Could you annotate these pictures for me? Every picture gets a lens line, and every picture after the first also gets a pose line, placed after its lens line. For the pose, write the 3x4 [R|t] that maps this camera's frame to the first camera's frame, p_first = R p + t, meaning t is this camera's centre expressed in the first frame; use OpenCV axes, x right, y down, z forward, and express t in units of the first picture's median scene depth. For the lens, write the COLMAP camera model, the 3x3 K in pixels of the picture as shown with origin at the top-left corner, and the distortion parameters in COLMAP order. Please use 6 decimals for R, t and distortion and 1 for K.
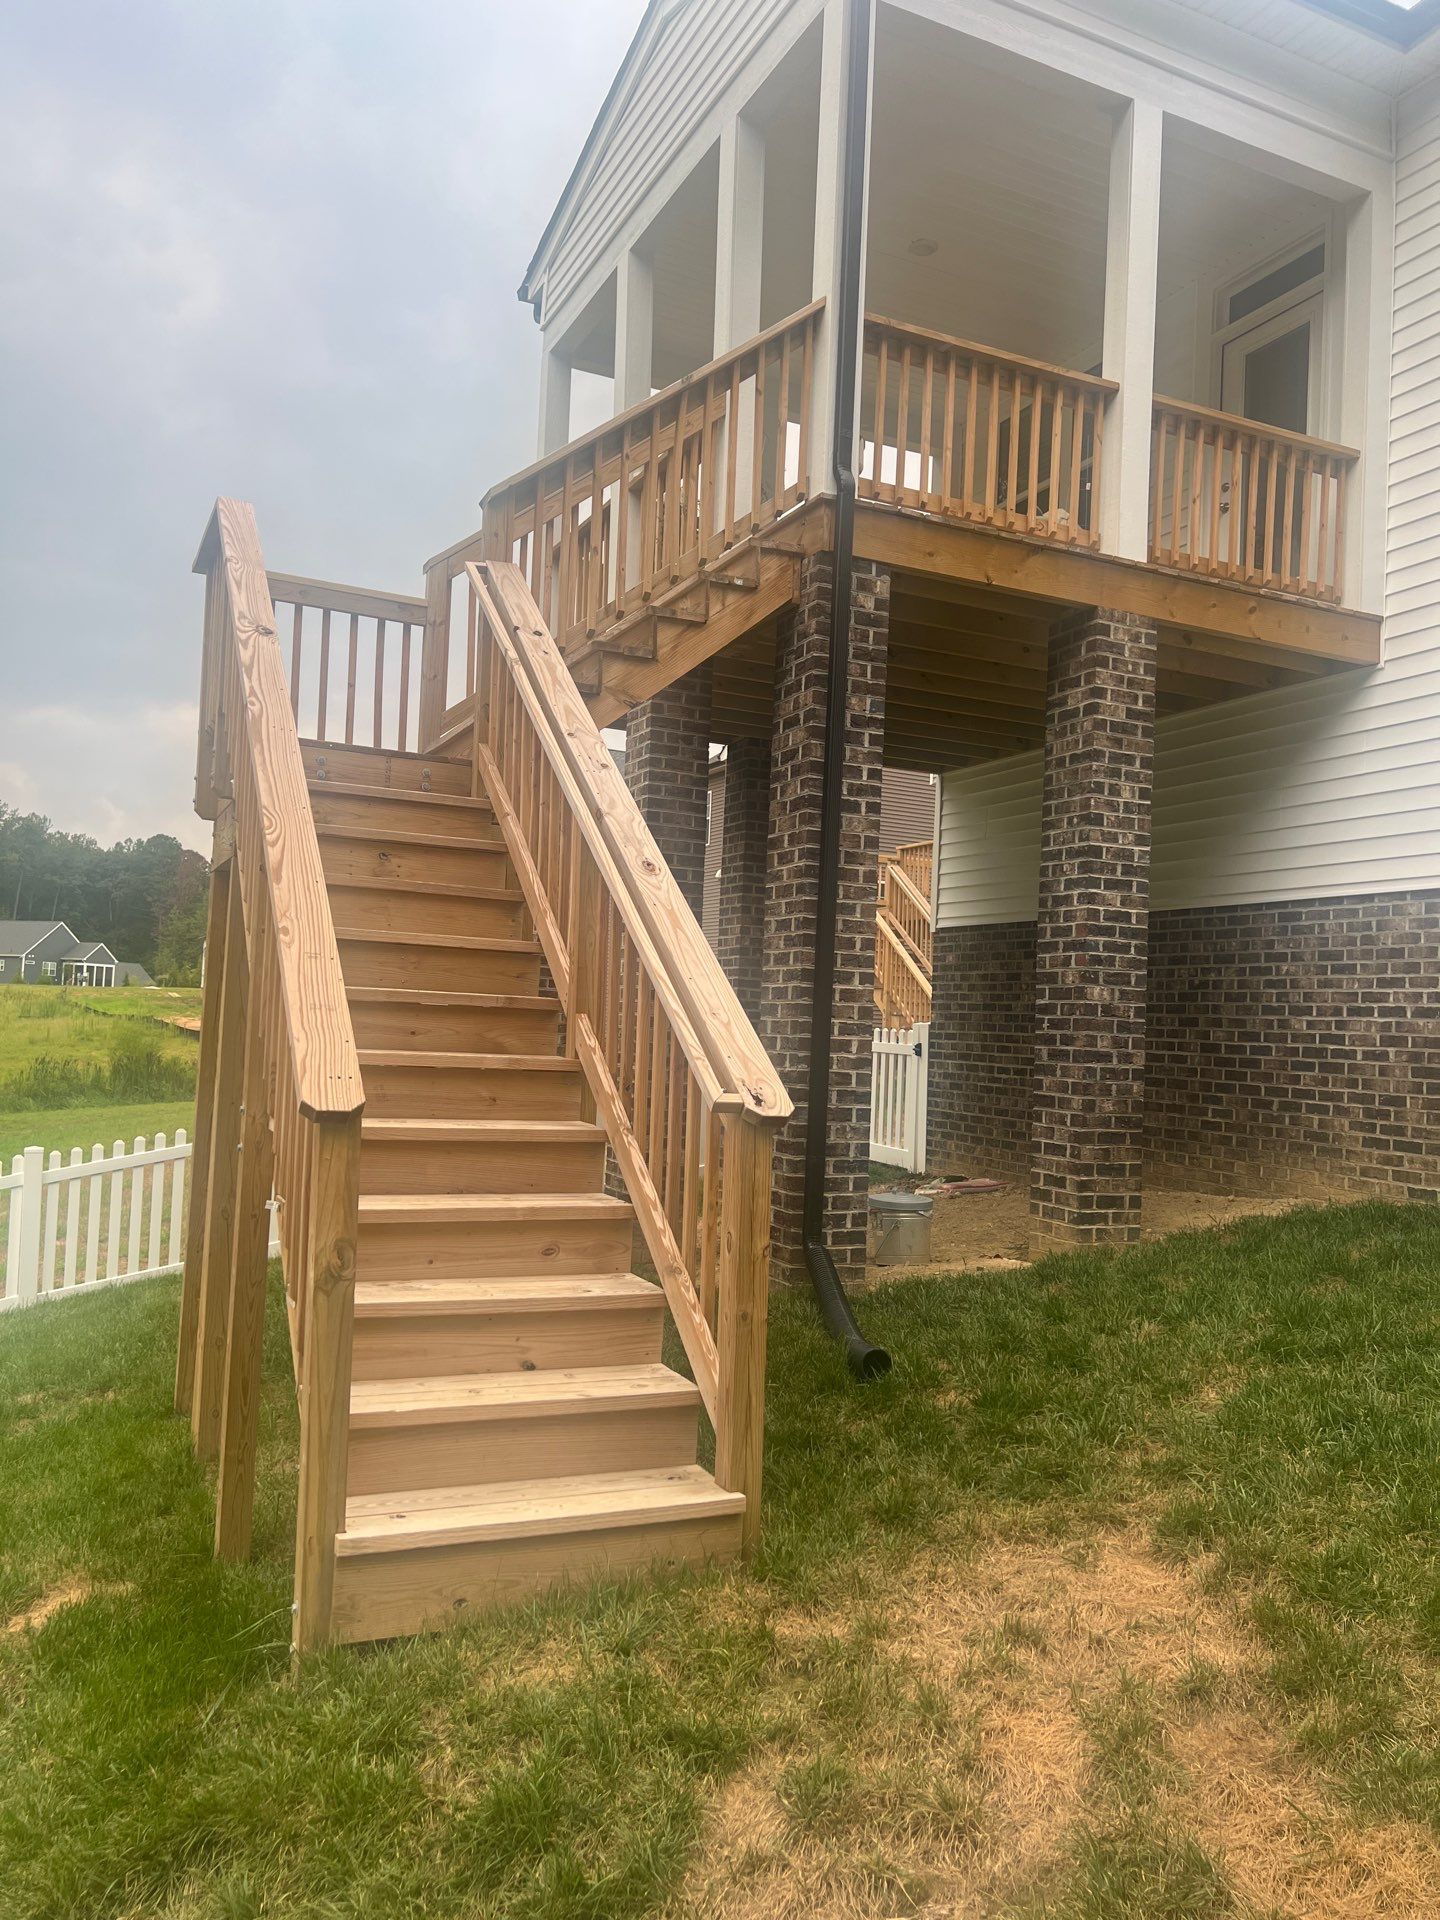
lens RADIAL K [[1442.4, 0, 713.3], [0, 1442.4, 958.0], [0, 0, 1]] dist [0.029053, 0.000629]
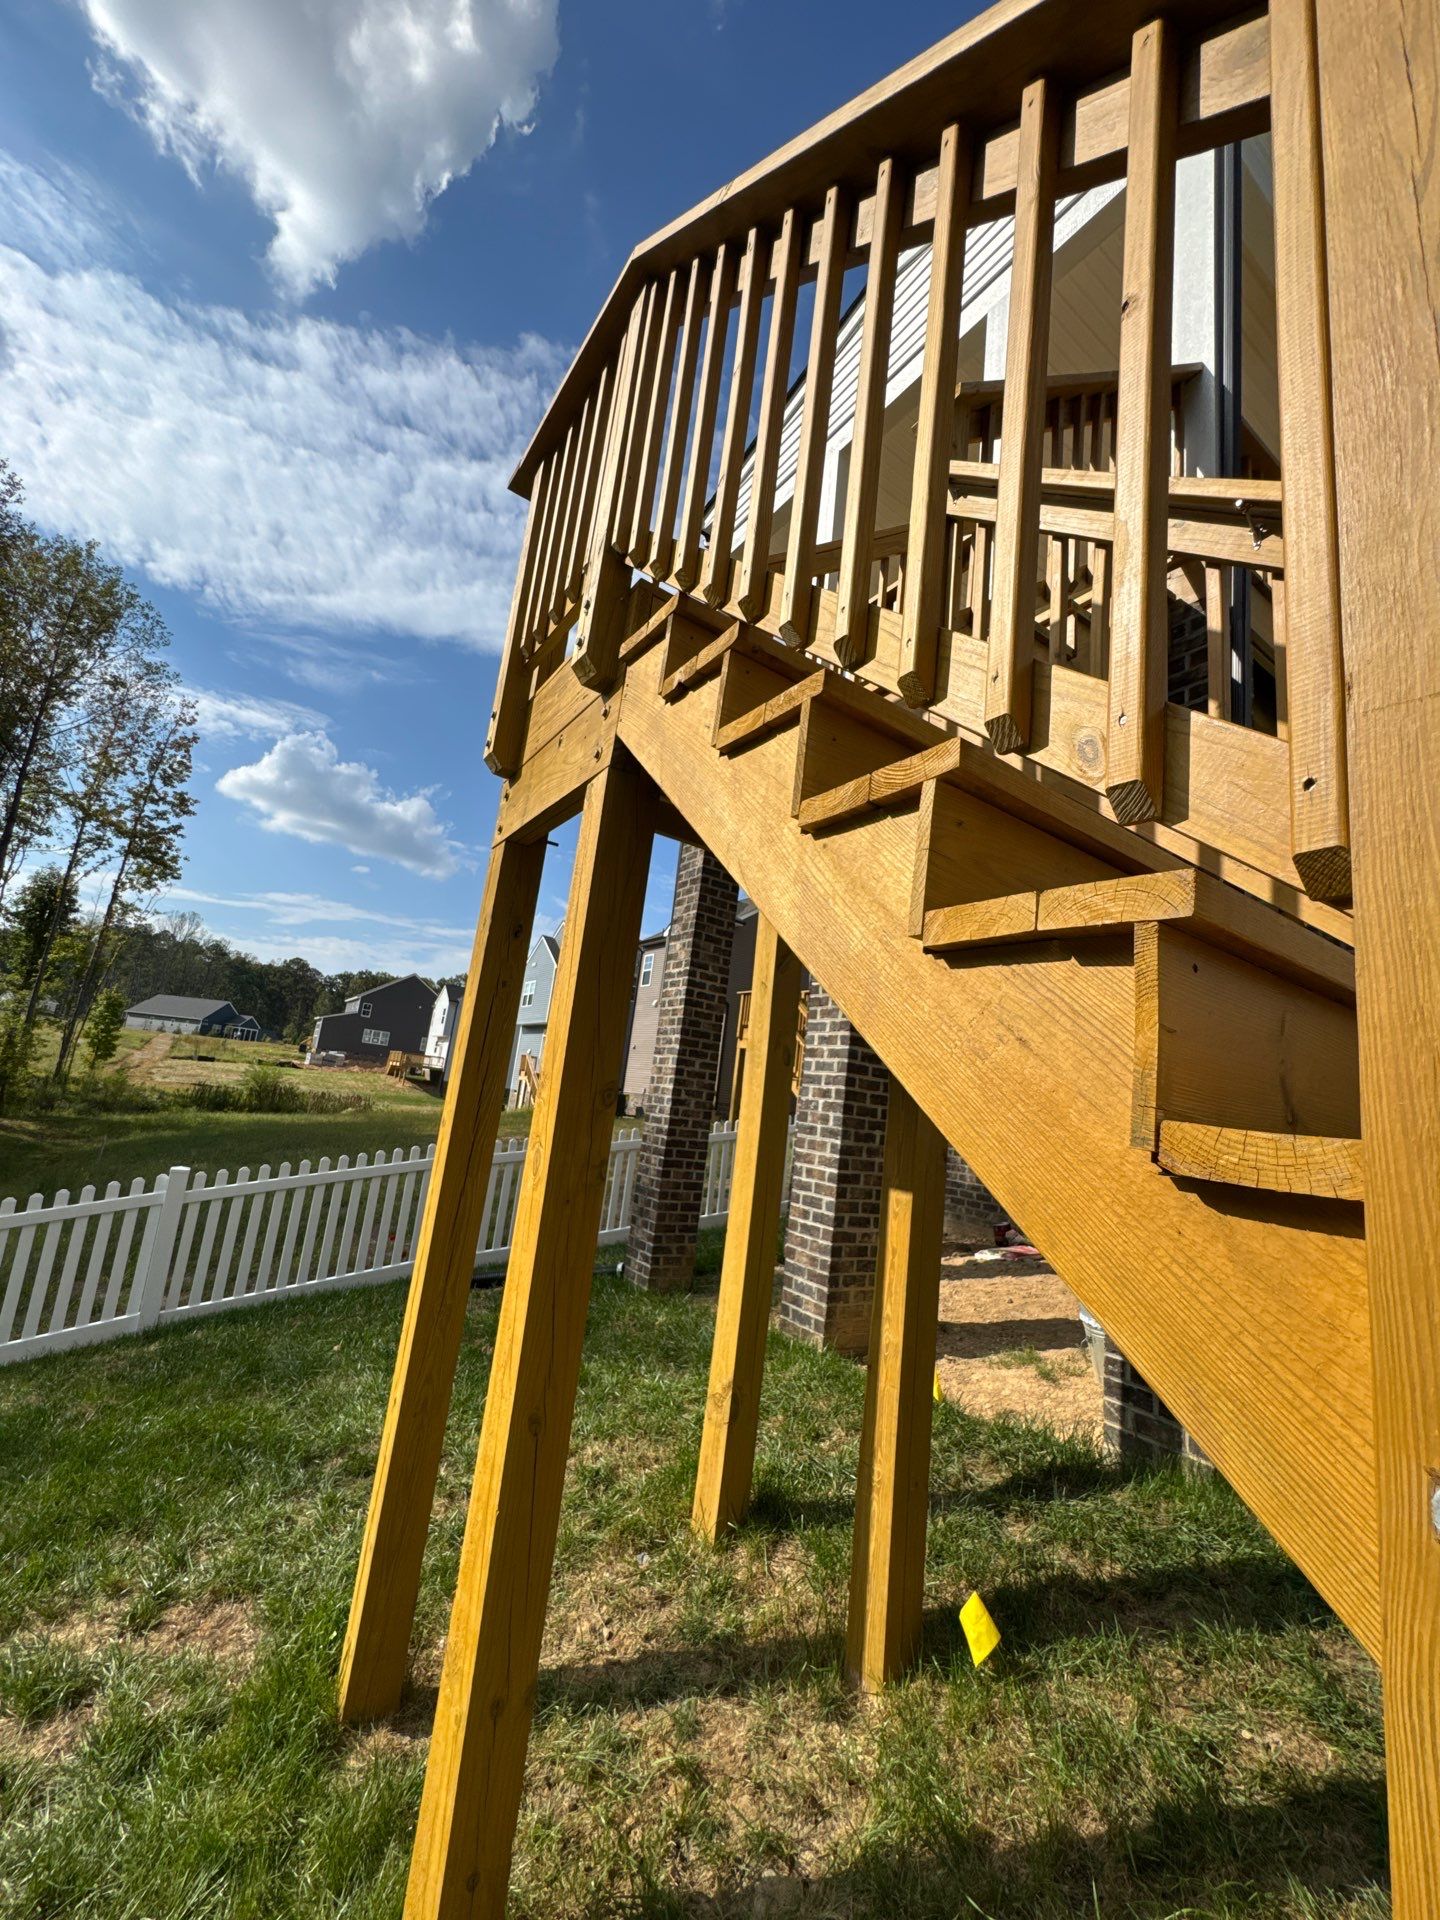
lens RADIAL K [[766.0, 0, 719.1], [0, 766.0, 967.6], [0, 0, 1]] dist [-0.004174, -0.000093]
pose [[0.985115, 0.099485, 0.140182, -0.210063], [-0.081918, 0.988647, -0.125960, 0.028972], [-0.151122, 0.112602, 0.982081, 0.455932]]
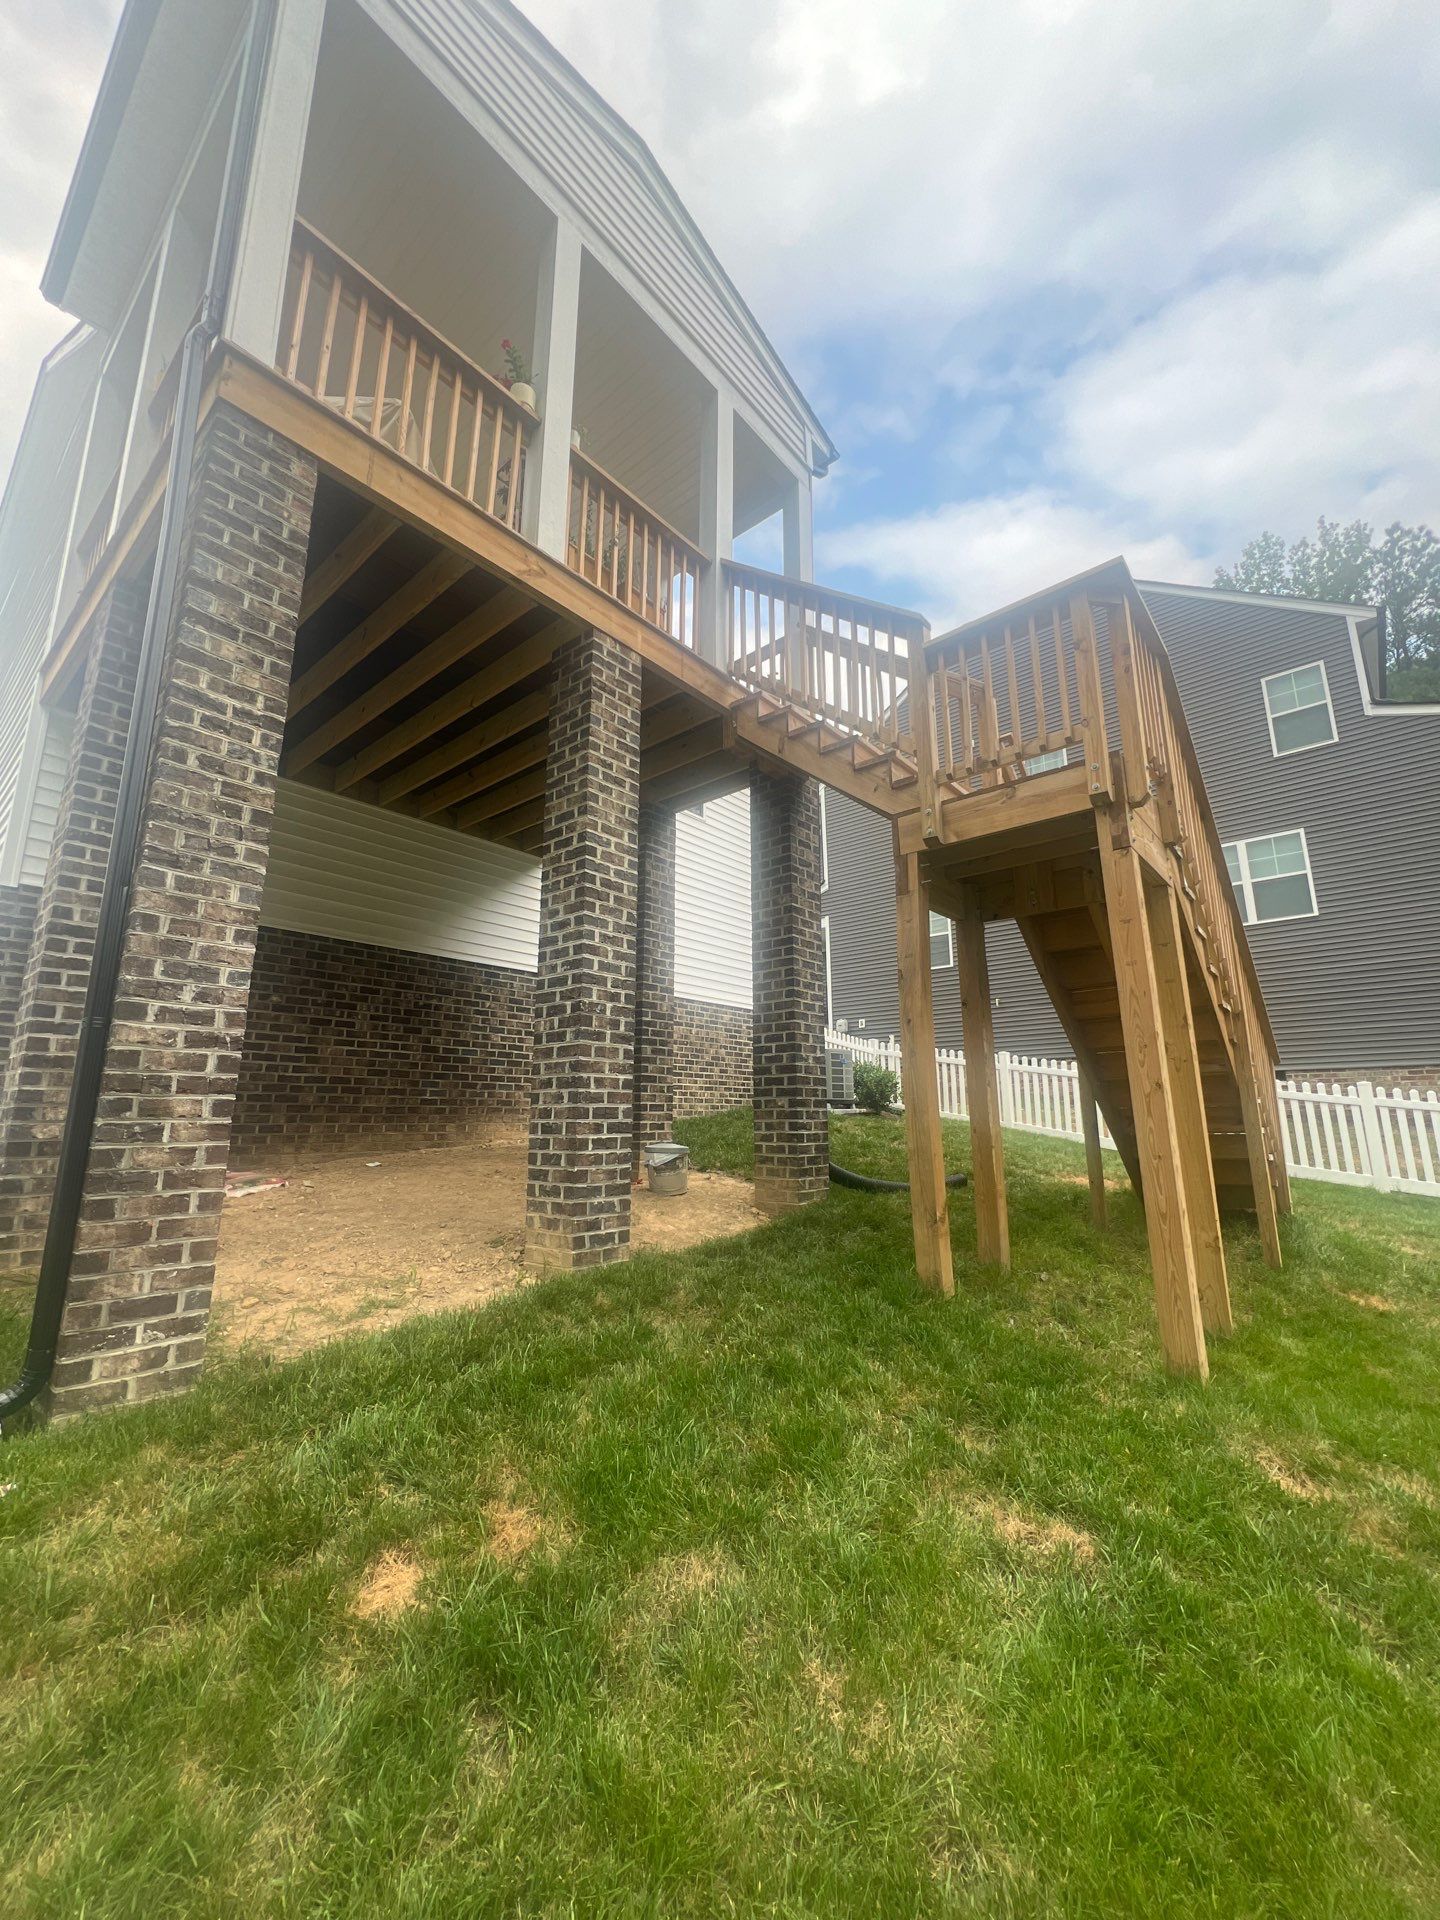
lens RADIAL K [[766.0, 0, 726.4], [0, 766.0, 953.7], [0, 0, 1]] dist [-0.004174, -0.000093]
pose [[-0.420848, 0.152164, 0.894278, -0.526260], [-0.059305, 0.979107, -0.194506, 0.105541], [-0.905191, -0.134892, -0.403031, 1.101946]]
